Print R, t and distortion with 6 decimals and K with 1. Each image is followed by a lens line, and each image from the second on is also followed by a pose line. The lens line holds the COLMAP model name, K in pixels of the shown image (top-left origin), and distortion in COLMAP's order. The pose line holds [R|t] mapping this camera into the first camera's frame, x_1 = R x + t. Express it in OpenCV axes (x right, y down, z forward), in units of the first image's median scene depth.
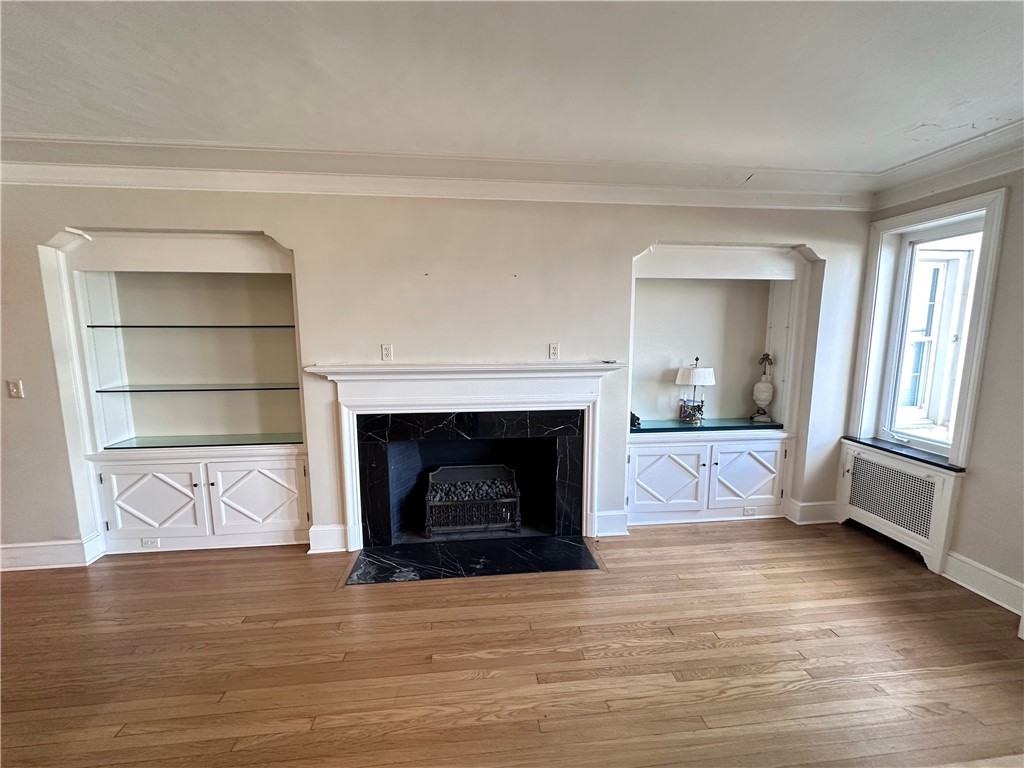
lens RADIAL K [[408.4, 0, 509.1], [0, 408.4, 385.9], [0, 0, 1]] dist [-0.002884, 0.000715]
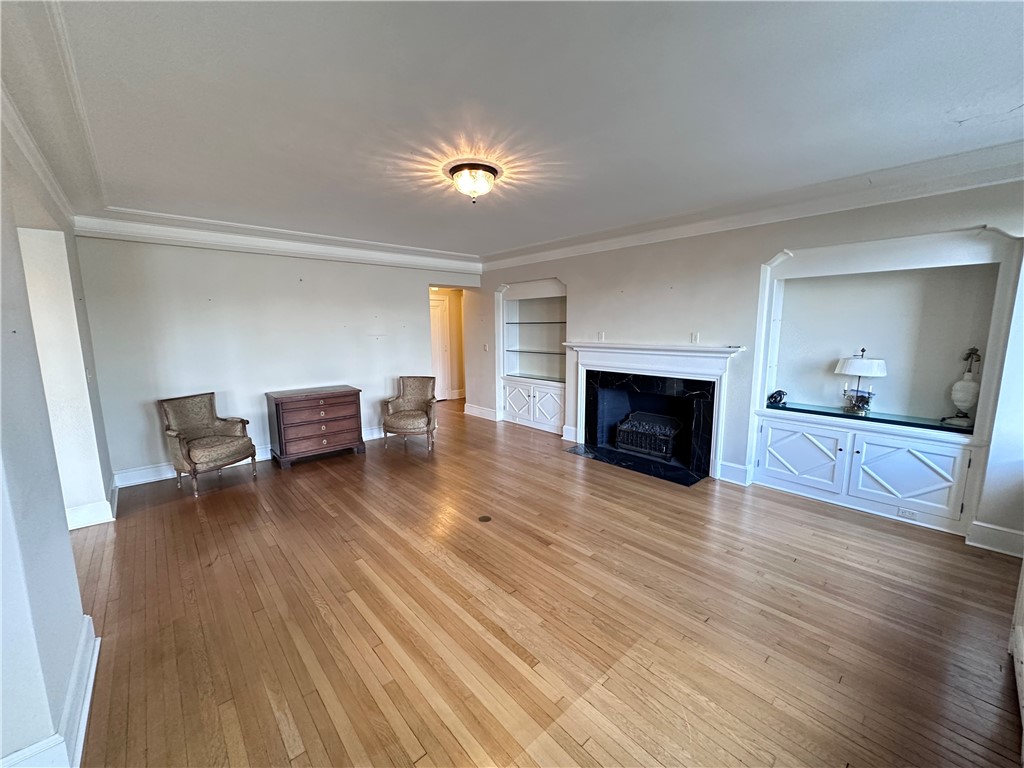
lens RADIAL K [[408.4, 0, 517.4], [0, 408.4, 385.5], [0, 0, 1]] dist [-0.002884, 0.000715]
pose [[0.592505, 0.113428, -0.797541, 0.873364], [-0.102301, 0.992616, 0.065171, 0.049095], [0.799045, 0.042975, 0.599734, -0.339965]]
